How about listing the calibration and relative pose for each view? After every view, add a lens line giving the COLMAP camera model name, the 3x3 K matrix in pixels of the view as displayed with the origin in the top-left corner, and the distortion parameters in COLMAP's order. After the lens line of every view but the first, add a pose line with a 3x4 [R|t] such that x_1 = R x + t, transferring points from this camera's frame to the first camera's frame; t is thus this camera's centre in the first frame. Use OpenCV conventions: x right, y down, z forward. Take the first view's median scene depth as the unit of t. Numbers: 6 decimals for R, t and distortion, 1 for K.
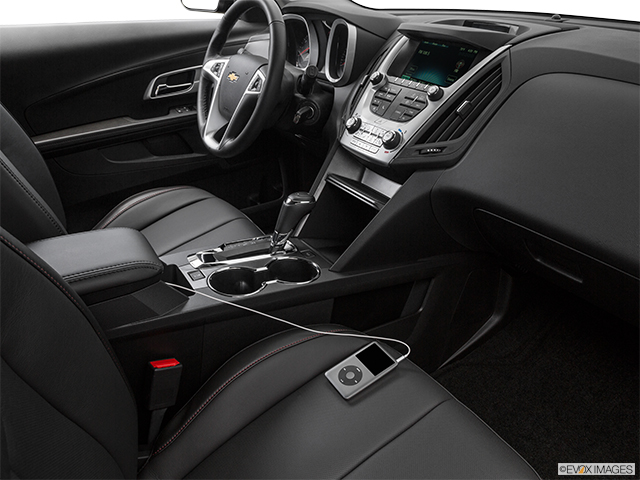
lens RADIAL K [[492.8, 0, 317.1], [0, 492.8, 235.3], [0, 0, 1]] dist [-0.111611, 0.028512]
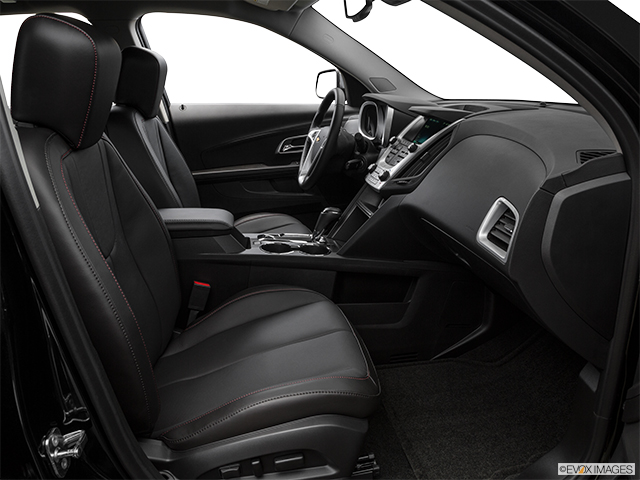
lens RADIAL K [[492.8, 0, 321.6], [0, 492.8, 239.5], [0, 0, 1]] dist [-0.111611, 0.028512]
pose [[0.926974, 0.109247, -0.358866, 0.493494], [-0.167460, 0.976554, -0.135274, 0.226894], [0.335674, 0.185491, 0.923535, -0.441451]]
